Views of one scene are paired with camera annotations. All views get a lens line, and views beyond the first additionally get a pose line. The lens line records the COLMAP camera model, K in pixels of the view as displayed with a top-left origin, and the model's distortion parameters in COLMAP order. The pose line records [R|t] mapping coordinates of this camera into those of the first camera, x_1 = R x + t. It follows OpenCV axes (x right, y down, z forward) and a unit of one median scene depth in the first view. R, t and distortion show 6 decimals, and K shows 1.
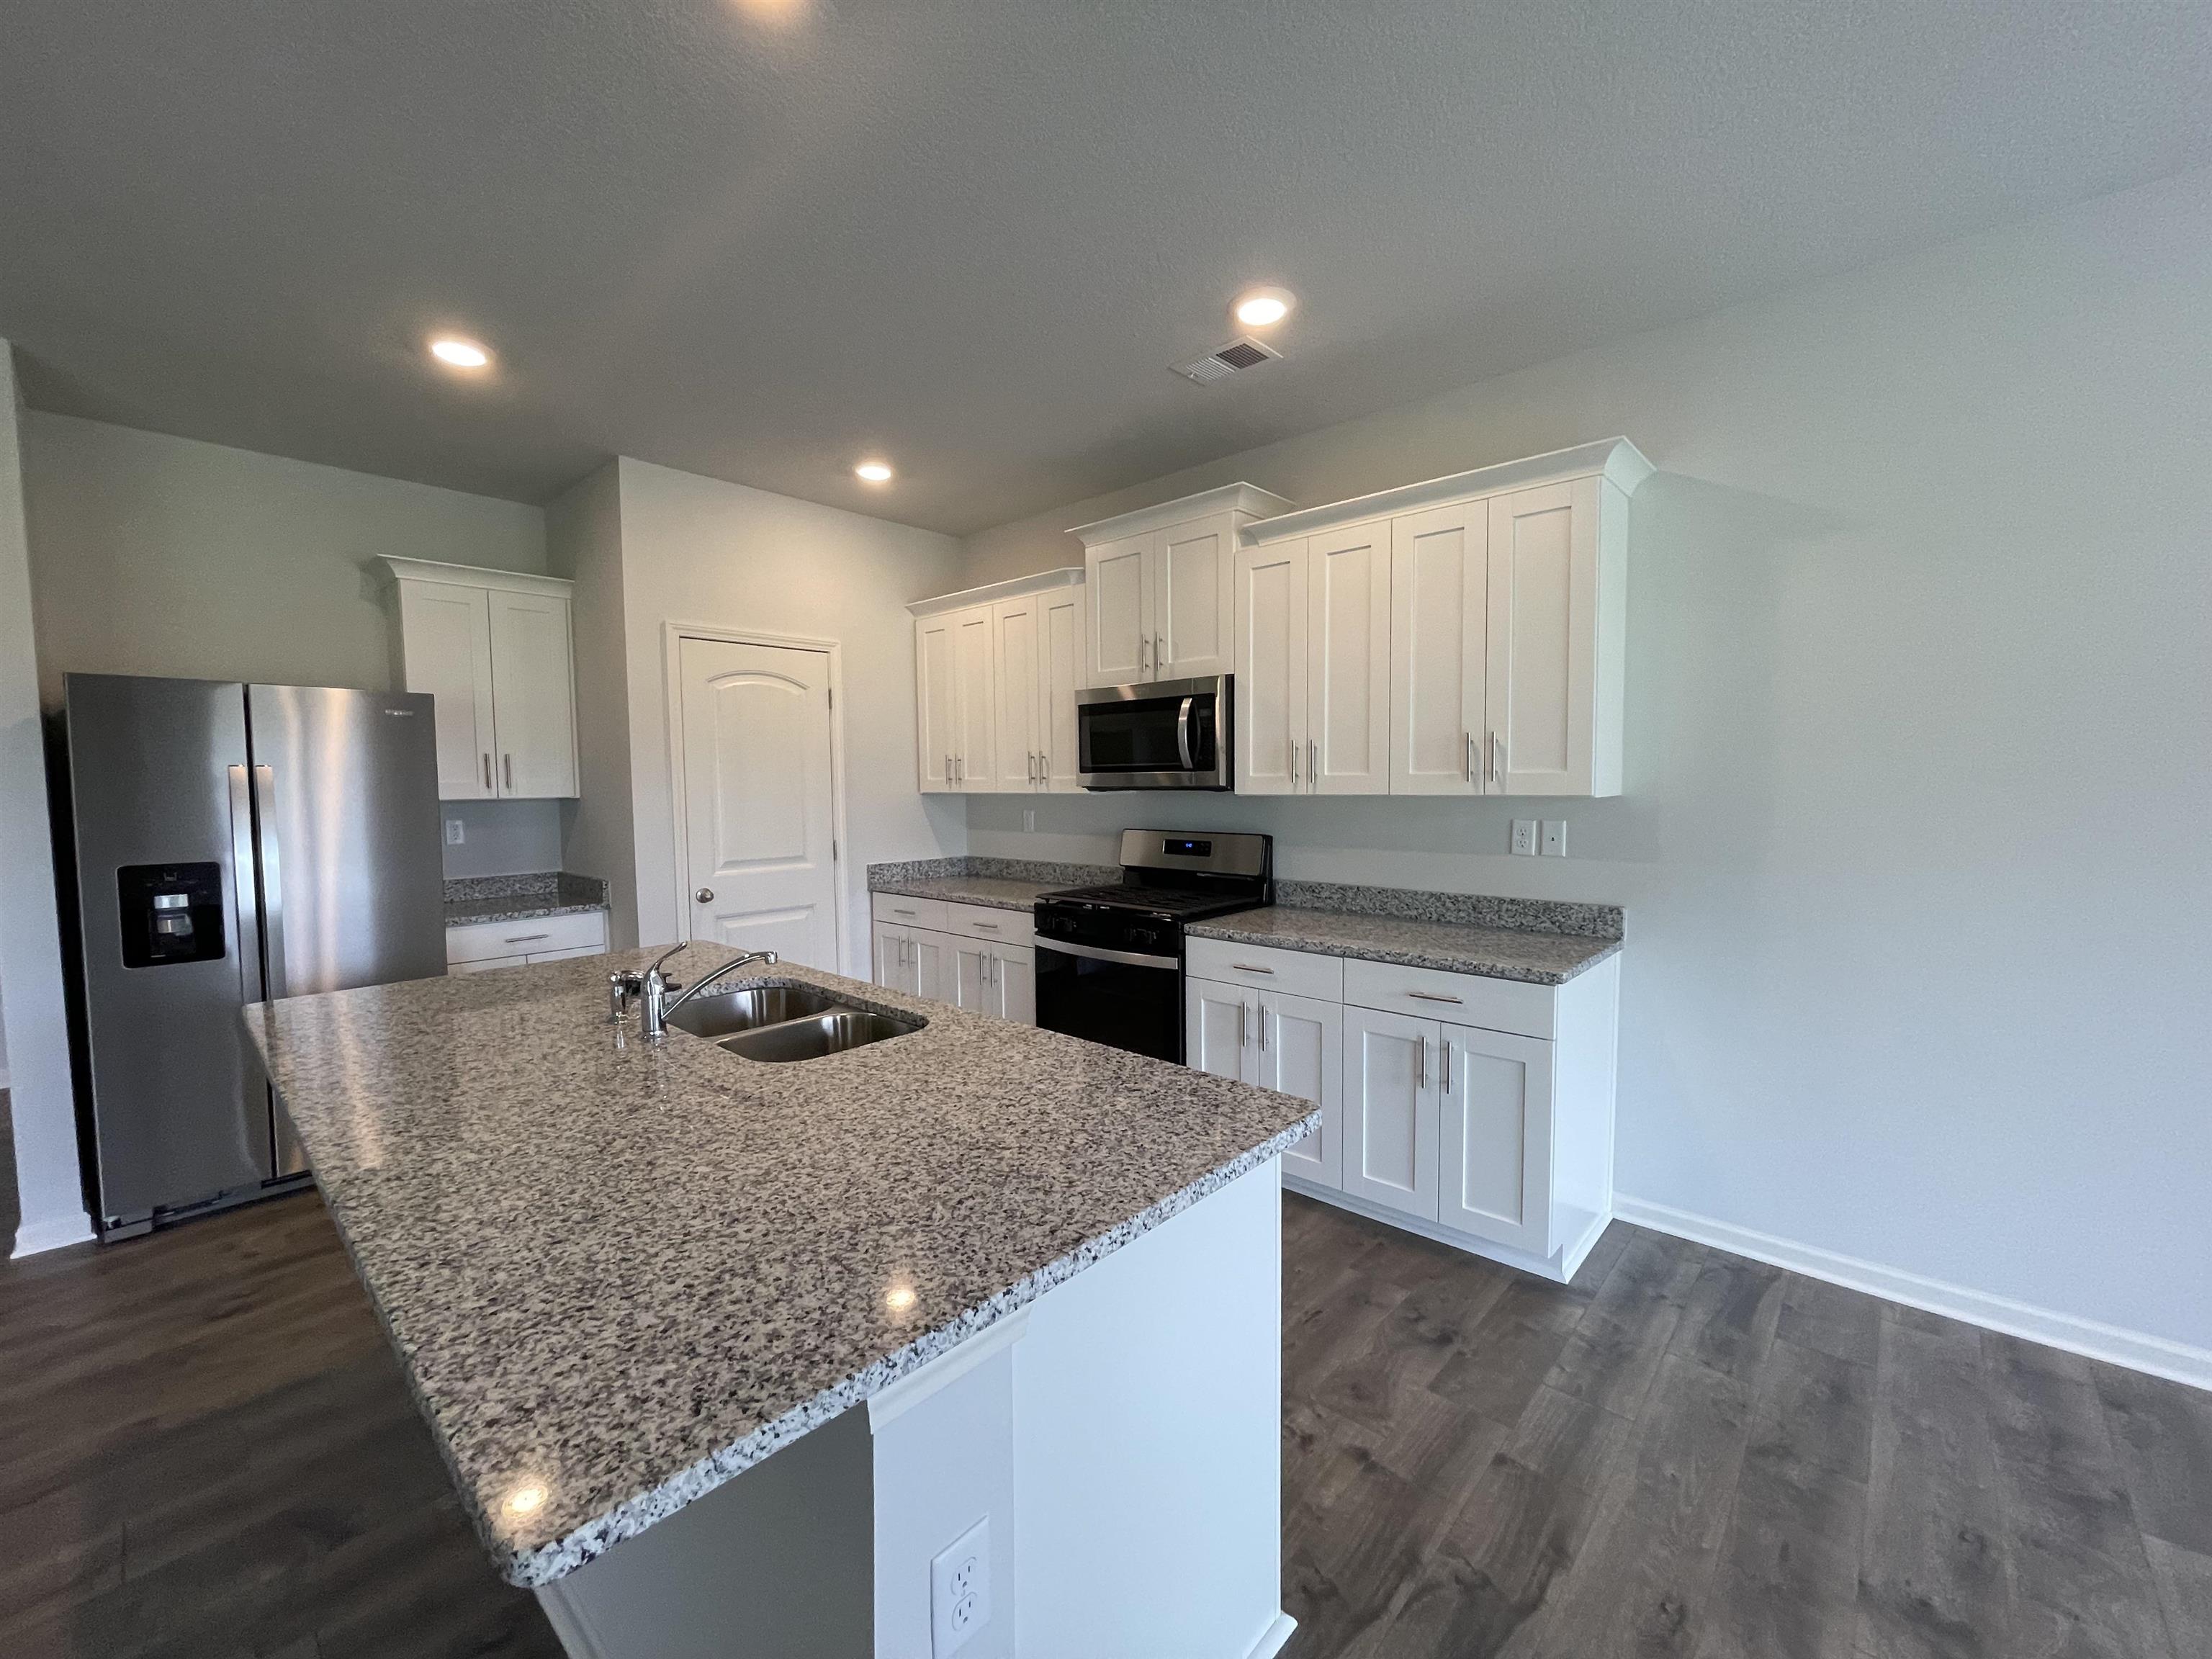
lens RADIAL K [[887.0, 0, 1106.0], [0, 887.0, 829.5], [0, 0, 1]] dist [-0.000762, -0.000460]
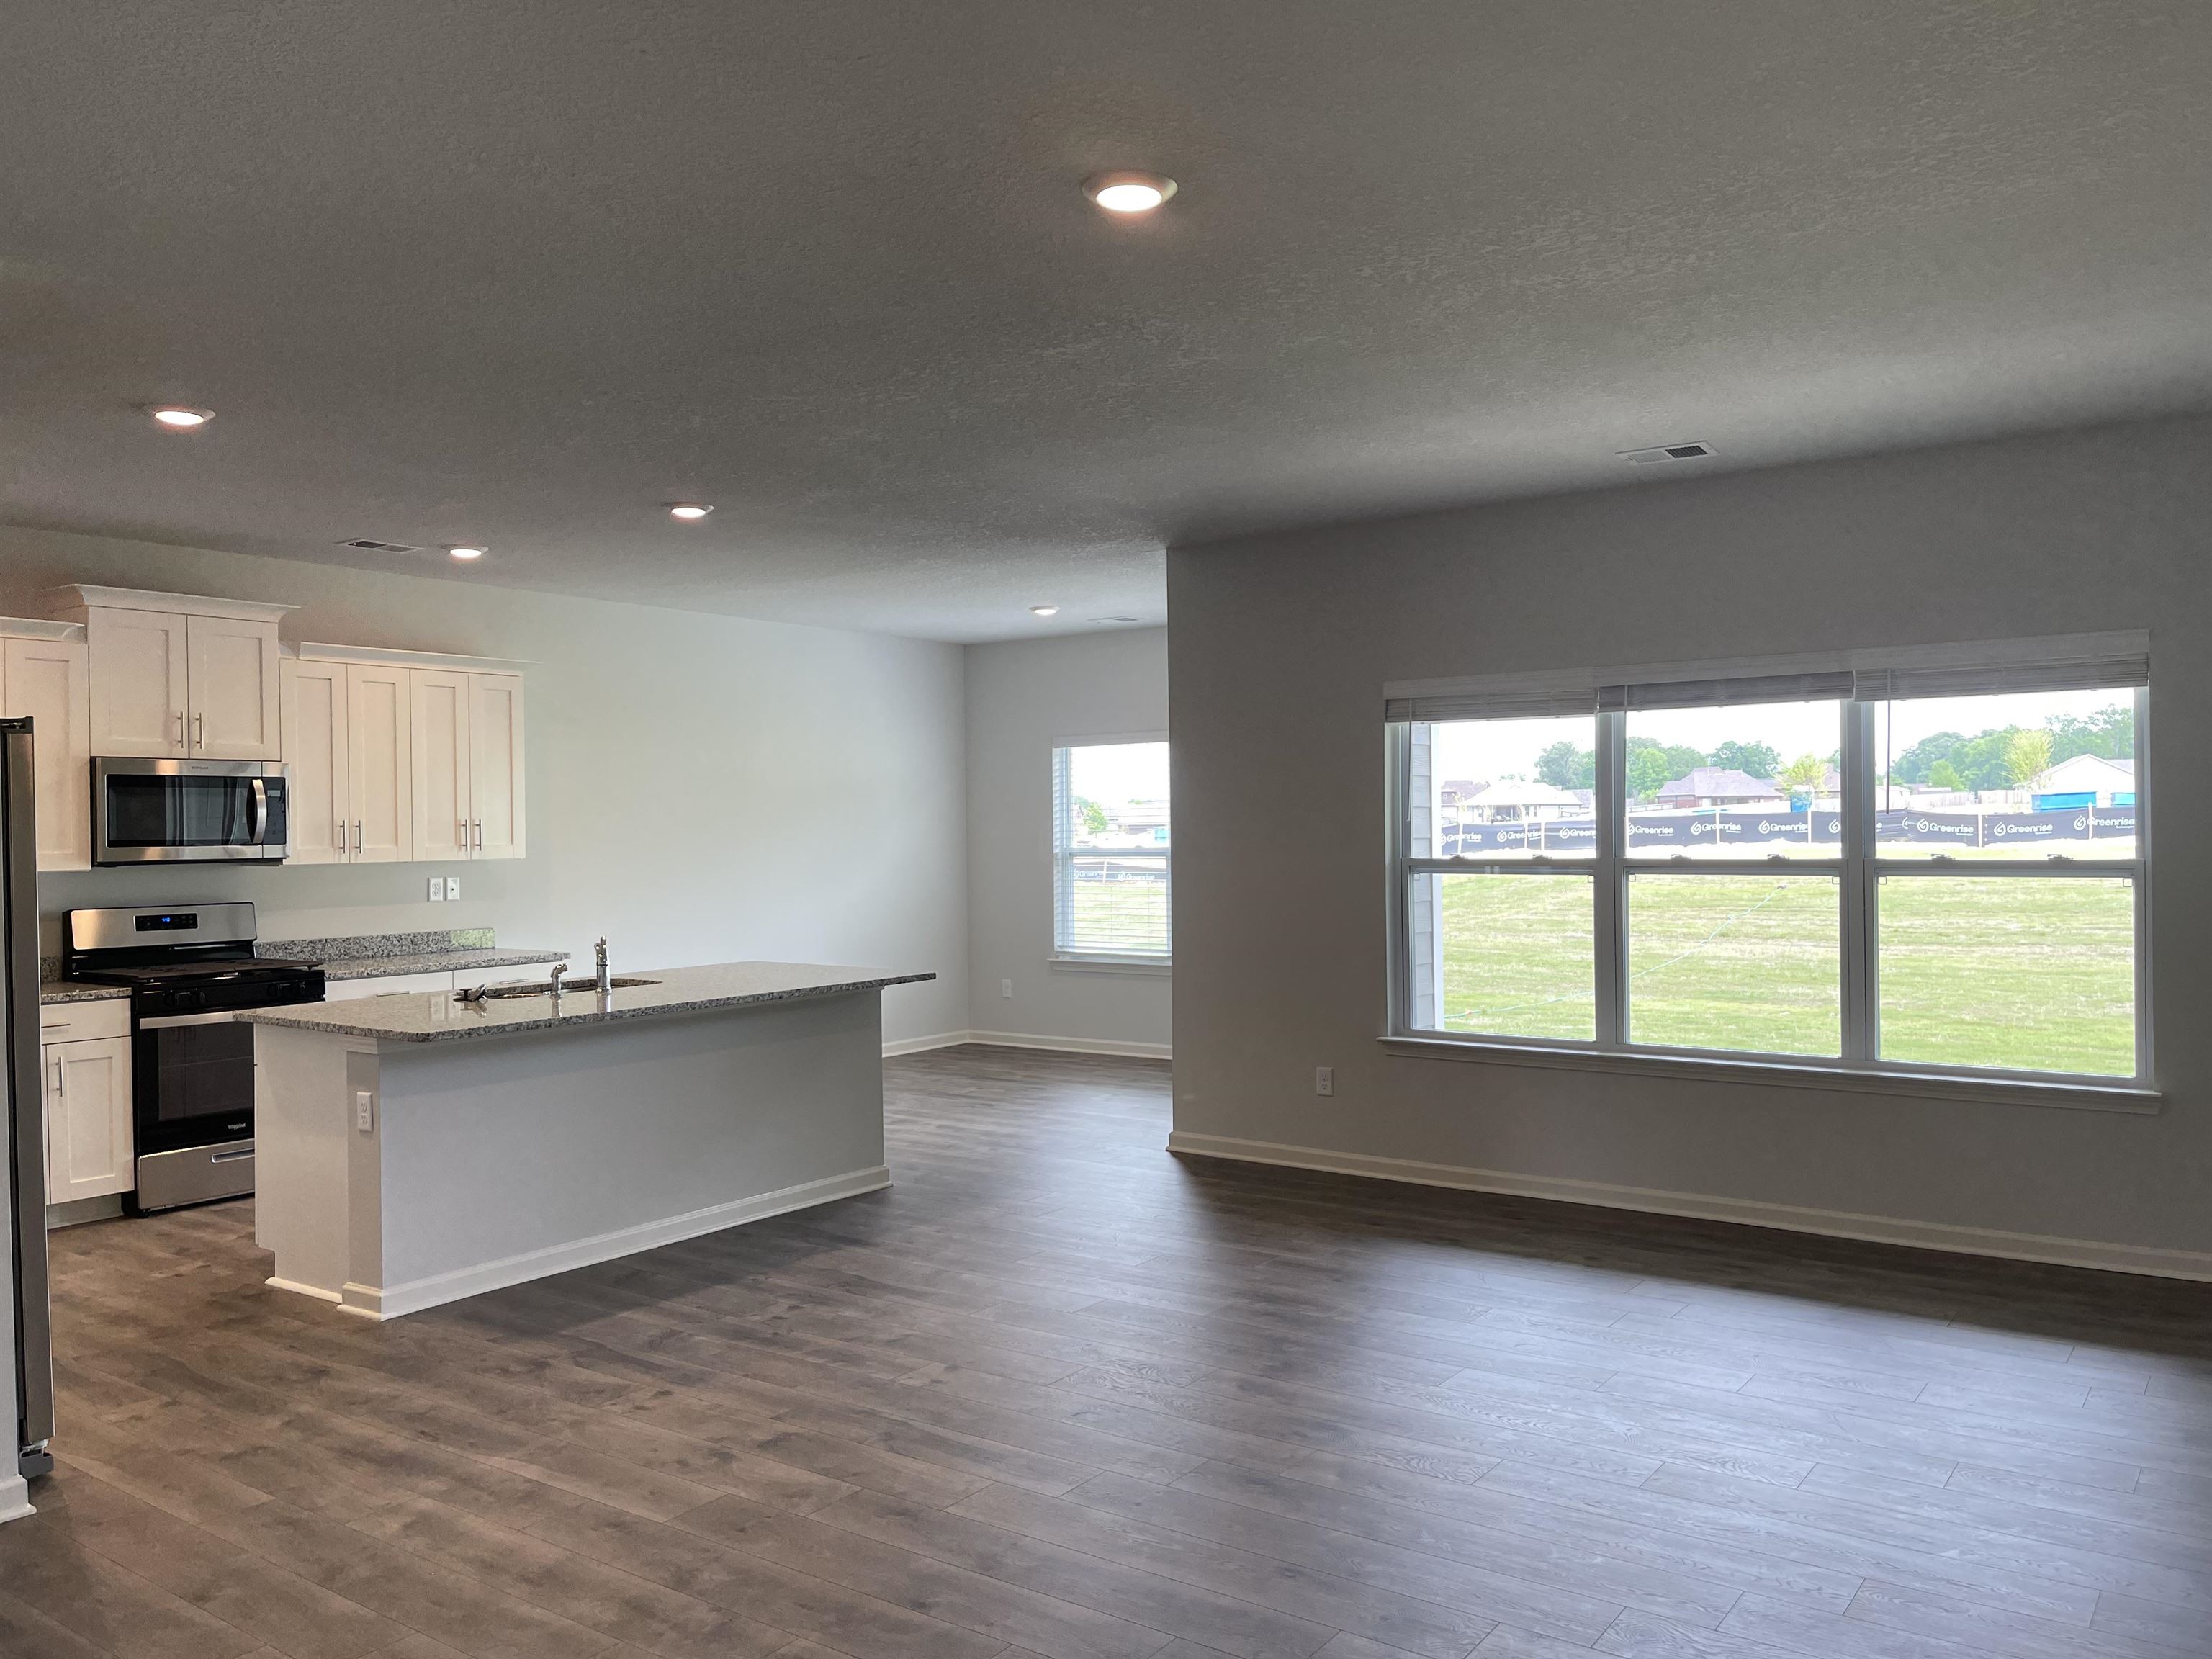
lens RADIAL K [[1623.2, 0, 1106.0], [0, 1623.2, 829.5], [0, 0, 1]] dist [-0.000515, -0.000191]
pose [[-0.123814, 0.012481, 0.992227, -2.099753], [0.073312, 0.997303, -0.003397, 0.000598], [-0.989594, 0.072321, -0.124395, 0.210768]]
